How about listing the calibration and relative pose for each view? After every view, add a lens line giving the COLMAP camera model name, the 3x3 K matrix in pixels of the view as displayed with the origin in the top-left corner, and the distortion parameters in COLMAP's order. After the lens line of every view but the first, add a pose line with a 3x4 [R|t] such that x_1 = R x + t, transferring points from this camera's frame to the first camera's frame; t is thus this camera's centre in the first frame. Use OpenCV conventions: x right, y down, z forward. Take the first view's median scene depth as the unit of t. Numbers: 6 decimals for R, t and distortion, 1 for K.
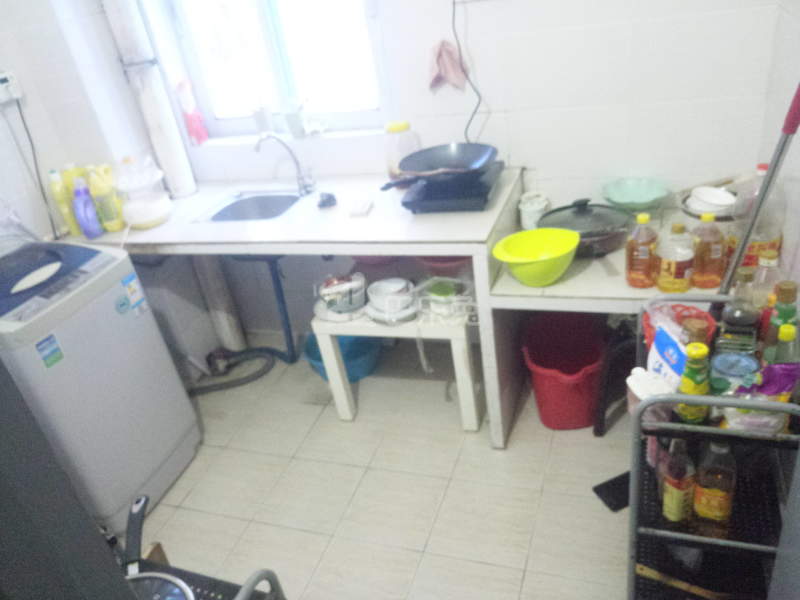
lens RADIAL K [[636.9, 0, 400.0], [0, 636.9, 300.0], [0, 0, 1]] dist [-0.089627, 0.099371]
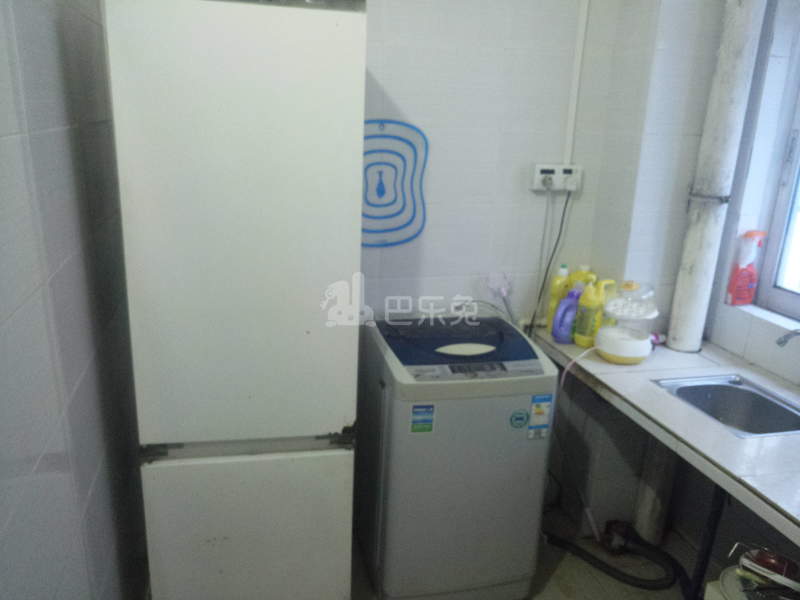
lens RADIAL K [[636.9, 0, 400.0], [0, 636.9, 300.0], [0, 0, 1]] dist [-0.089627, 0.099371]
pose [[0.531135, 0.399067, -0.747423, 0.070214], [-0.524023, 0.847907, 0.080336, -0.104603], [0.665805, 0.348997, 0.659473, 0.192515]]
